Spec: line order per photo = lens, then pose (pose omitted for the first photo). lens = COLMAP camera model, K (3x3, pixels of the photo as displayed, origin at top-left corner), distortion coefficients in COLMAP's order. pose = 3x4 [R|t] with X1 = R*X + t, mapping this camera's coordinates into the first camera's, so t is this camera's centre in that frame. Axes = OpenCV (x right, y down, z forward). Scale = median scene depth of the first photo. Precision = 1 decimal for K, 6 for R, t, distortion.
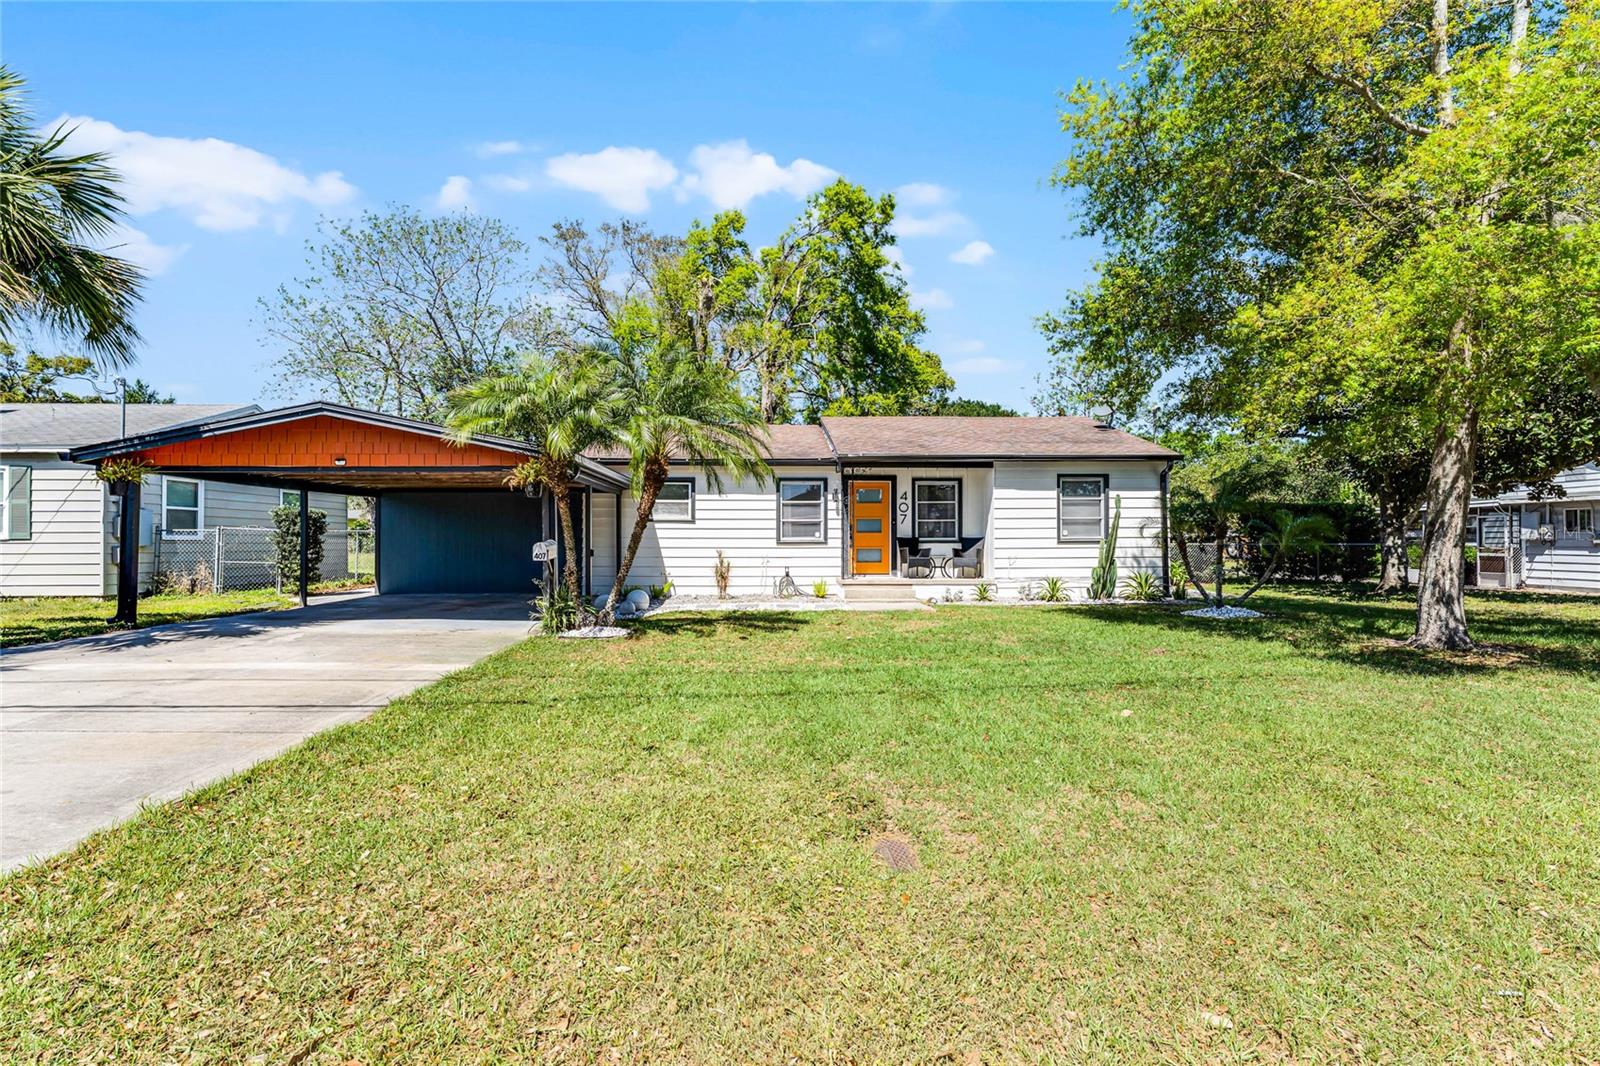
lens RADIAL K [[692.6, 0, 793.9], [0, 692.6, 522.6], [0, 0, 1]] dist [-0.003714, -0.000022]
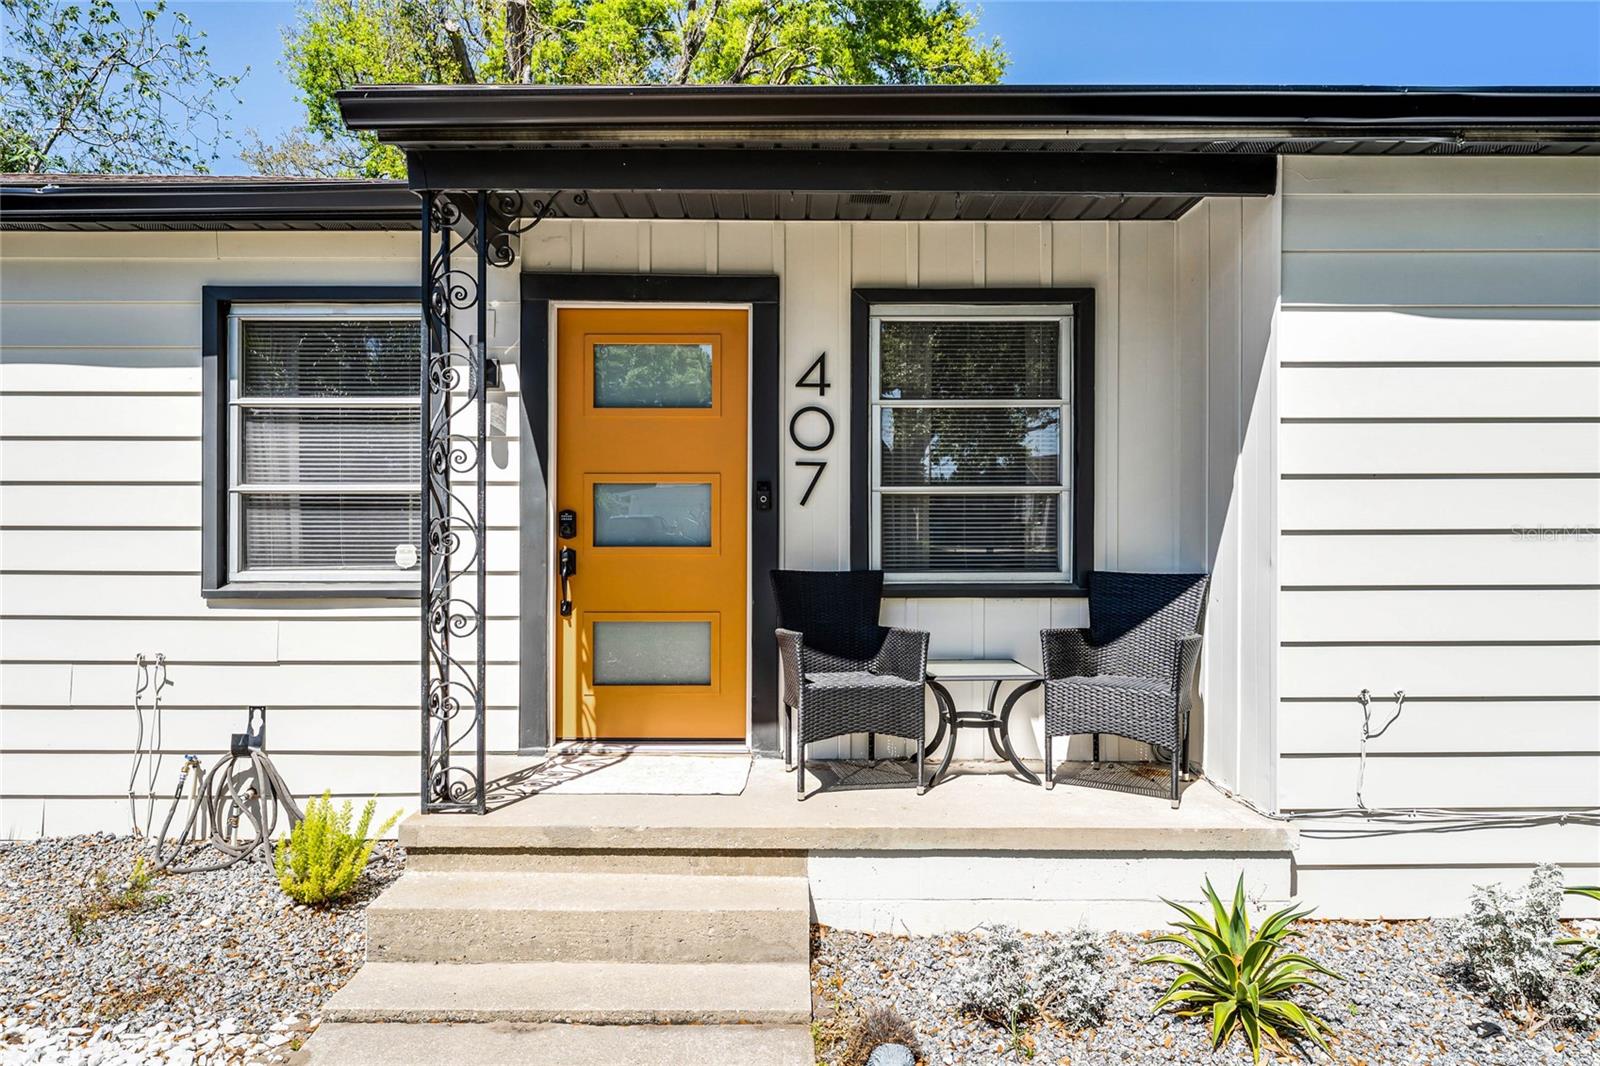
lens RADIAL K [[952.1, 0, 805.0], [0, 952.1, 537.0], [0, 0, 1]] dist [-0.004484, -0.000665]
pose [[0.999193, 0.003742, -0.040002, 0.168848], [-0.002757, 0.999692, 0.024661, 0.003965], [0.040082, -0.024530, 0.998895, 0.714241]]
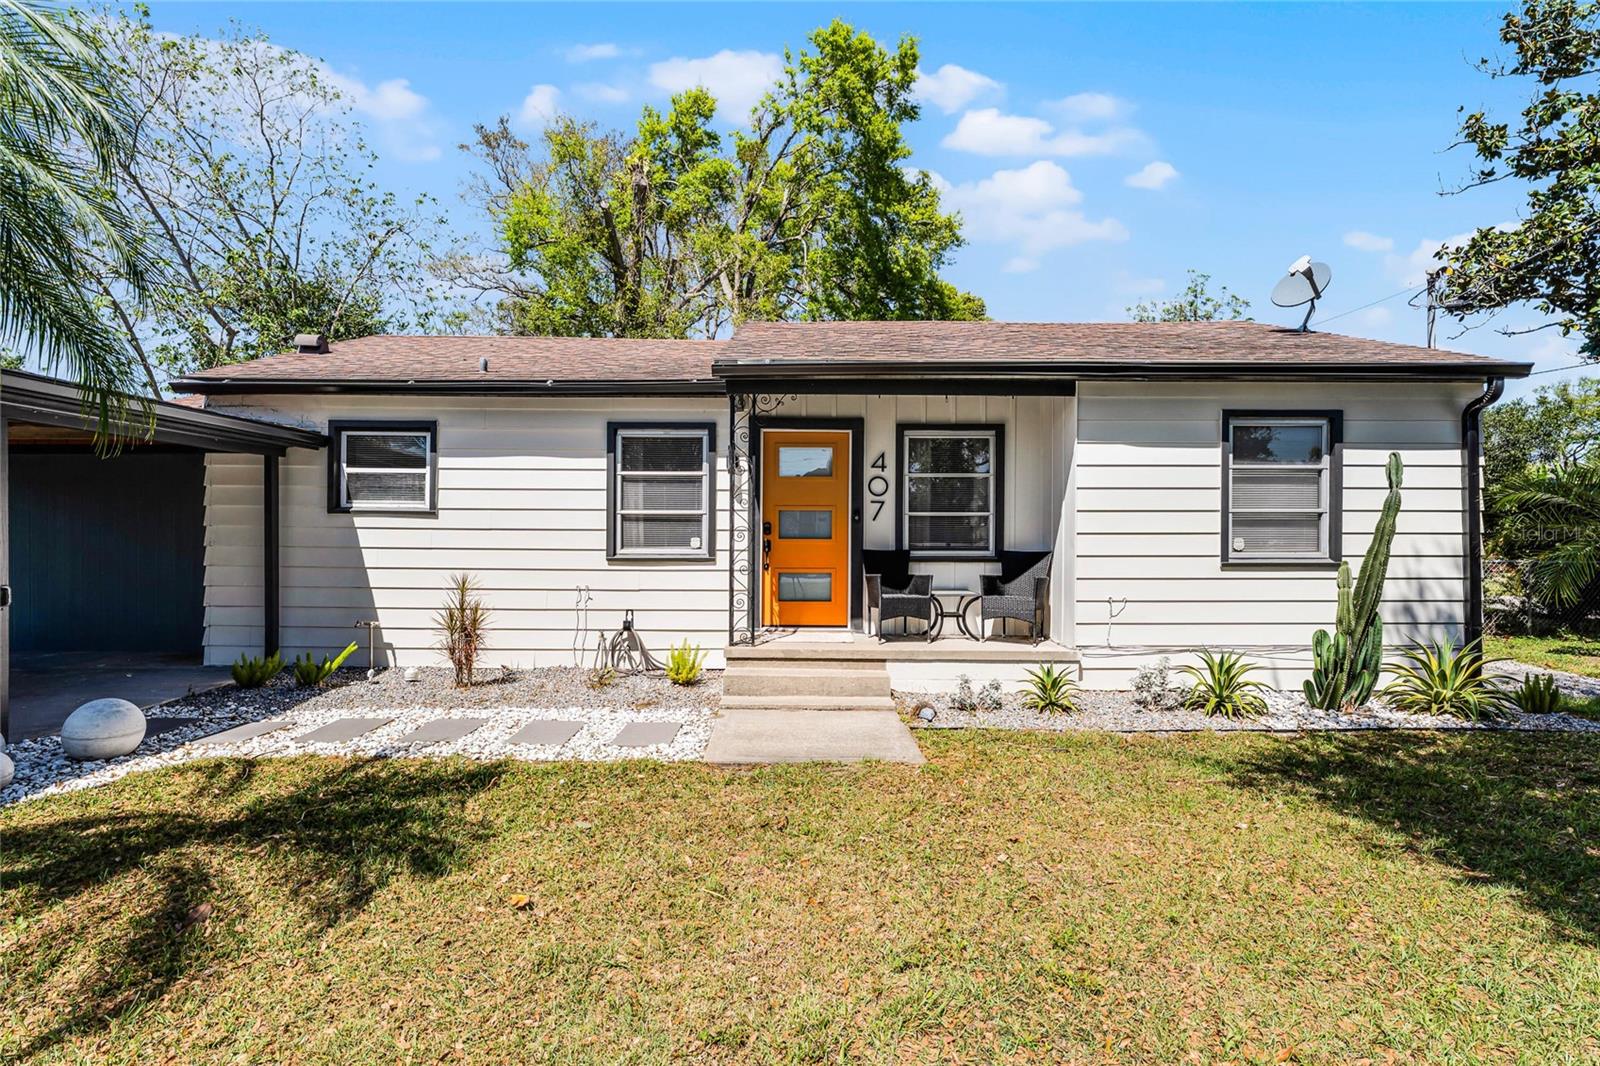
lens RADIAL K [[731.0, 0, 800.8], [0, 731.0, 538.9], [0, 0, 1]] dist [-0.002661, -0.000037]
pose [[0.998995, 0.007048, -0.044259, 0.128786], [-0.005718, 0.999530, 0.030117, -0.000784], [0.044450, -0.029834, 0.998566, 0.503963]]
